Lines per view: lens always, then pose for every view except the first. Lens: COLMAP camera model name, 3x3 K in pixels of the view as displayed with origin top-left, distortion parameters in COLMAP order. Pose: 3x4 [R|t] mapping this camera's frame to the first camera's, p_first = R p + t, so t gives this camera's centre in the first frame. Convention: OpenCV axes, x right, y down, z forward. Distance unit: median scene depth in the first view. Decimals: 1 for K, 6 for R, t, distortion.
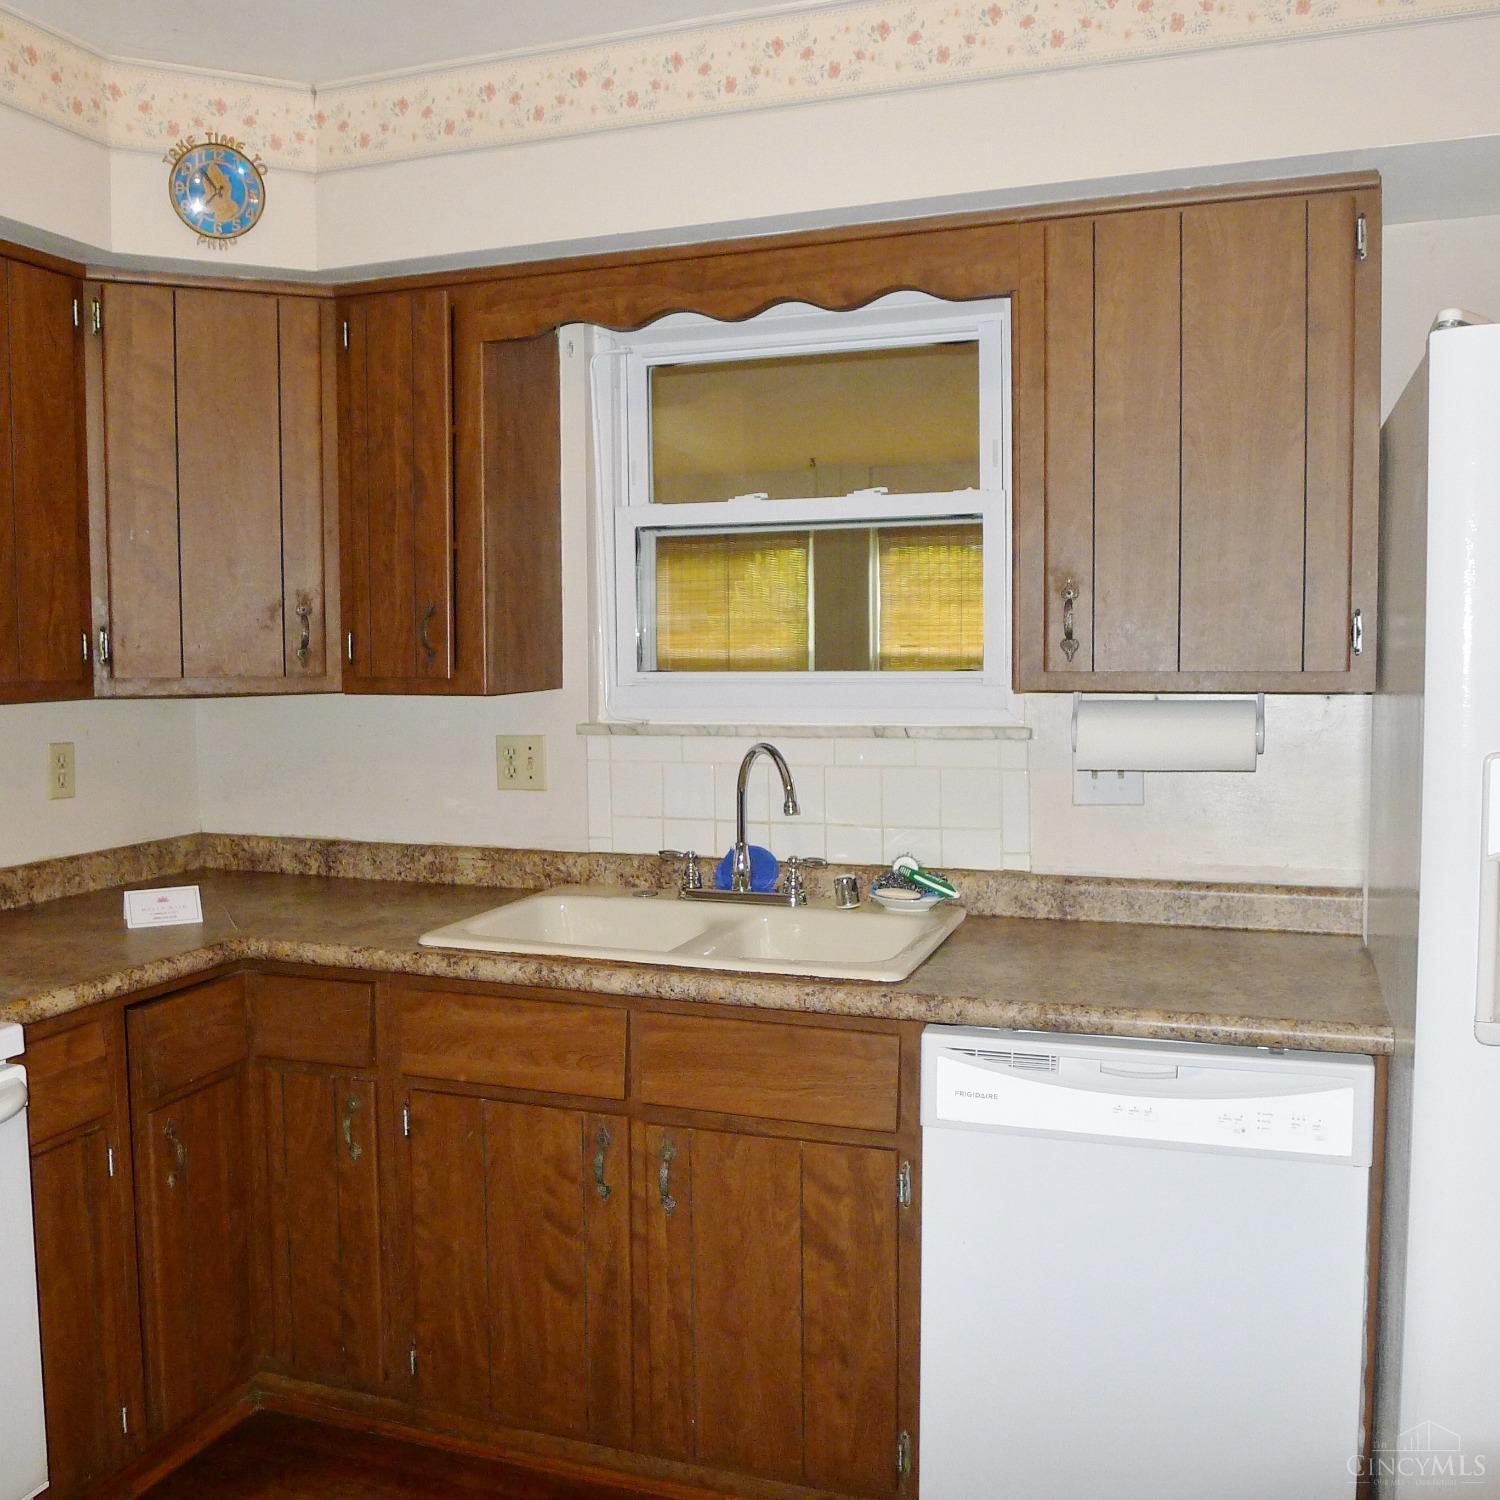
lens RADIAL K [[1437.4, 0, 722.5], [0, 1437.4, 741.6], [0, 0, 1]] dist [-0.044968, 0.003391]
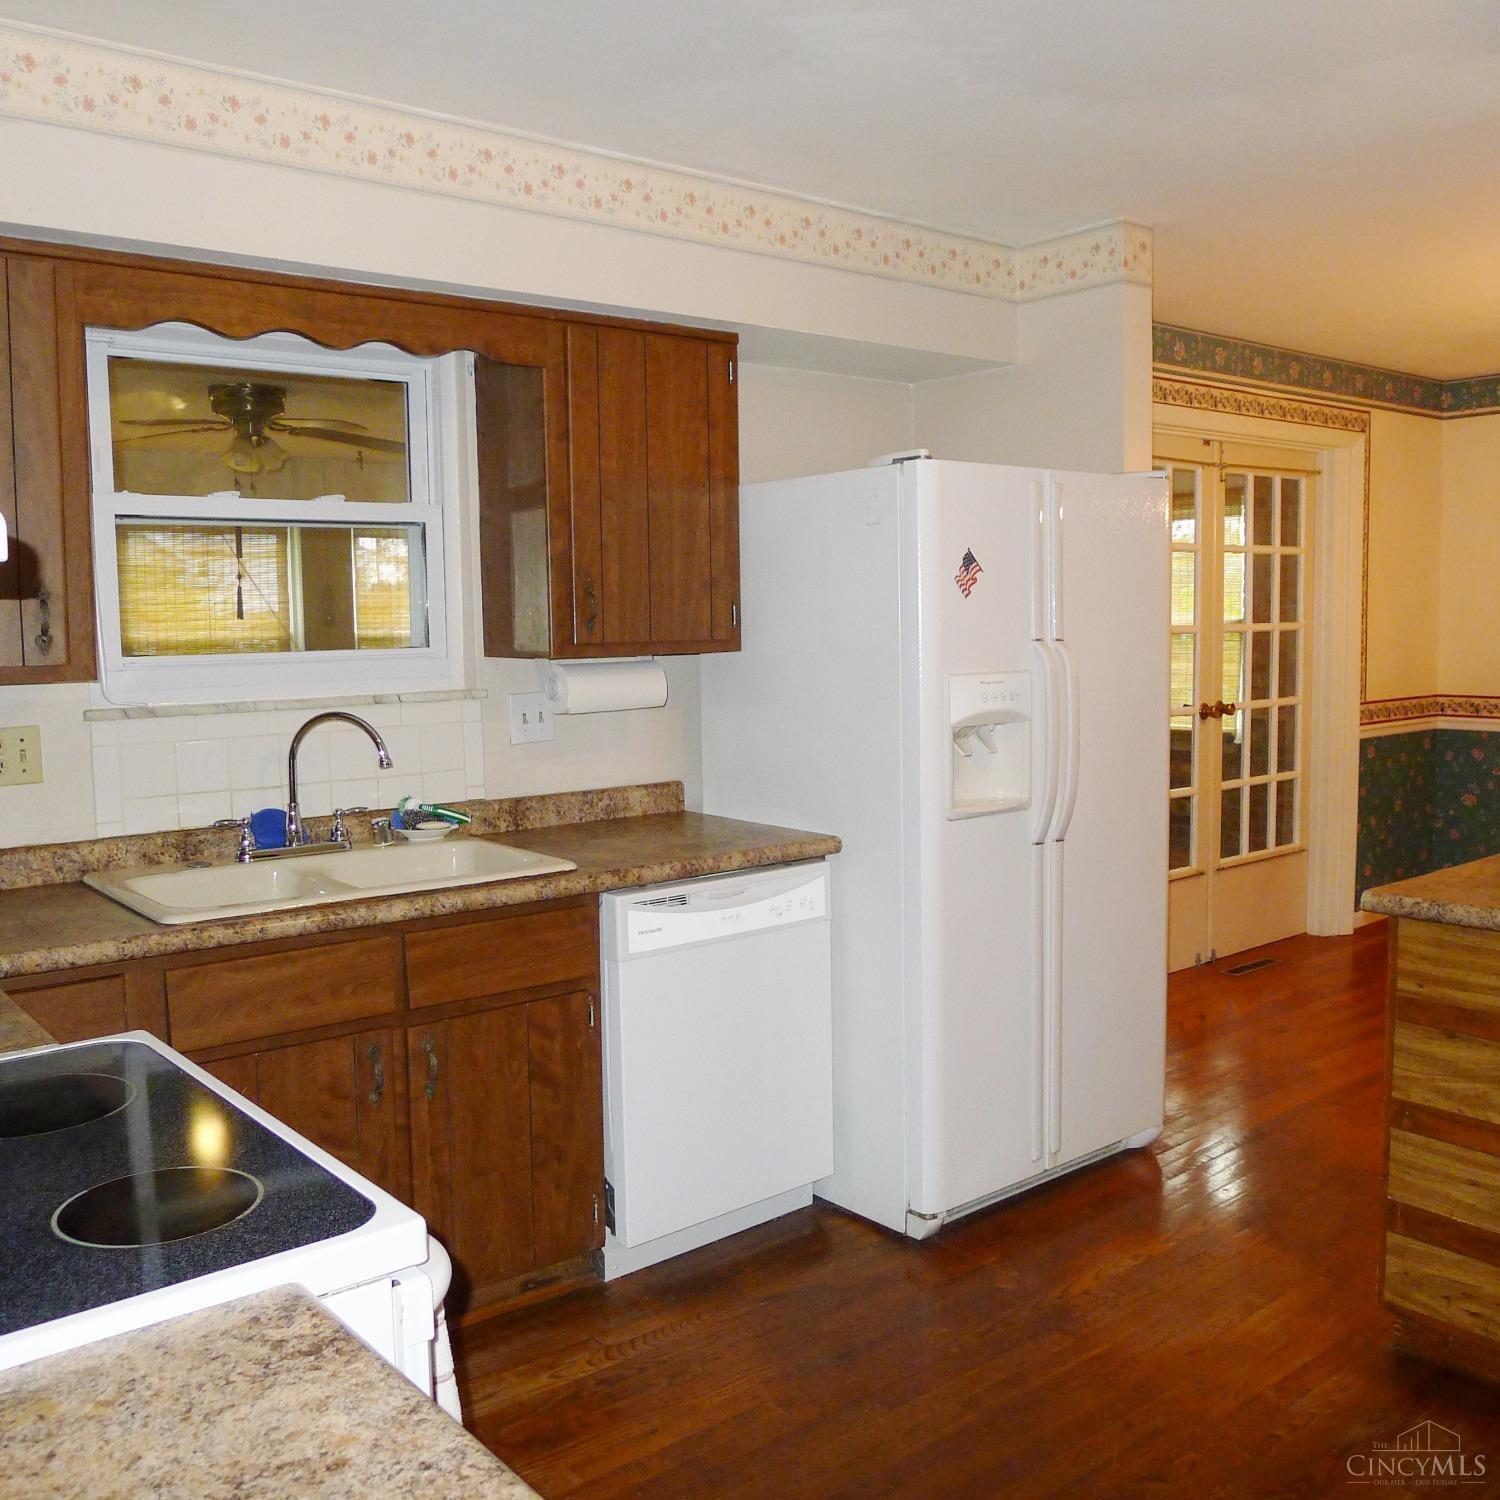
lens RADIAL K [[1437.4, 0, 722.5], [0, 1437.4, 741.6], [0, 0, 1]] dist [-0.044968, 0.003391]
pose [[0.520643, -0.073588, 0.850597, -0.895911], [0.068226, 0.996678, 0.044466, -0.005966], [-0.851044, 0.034882, 0.523934, 0.141090]]
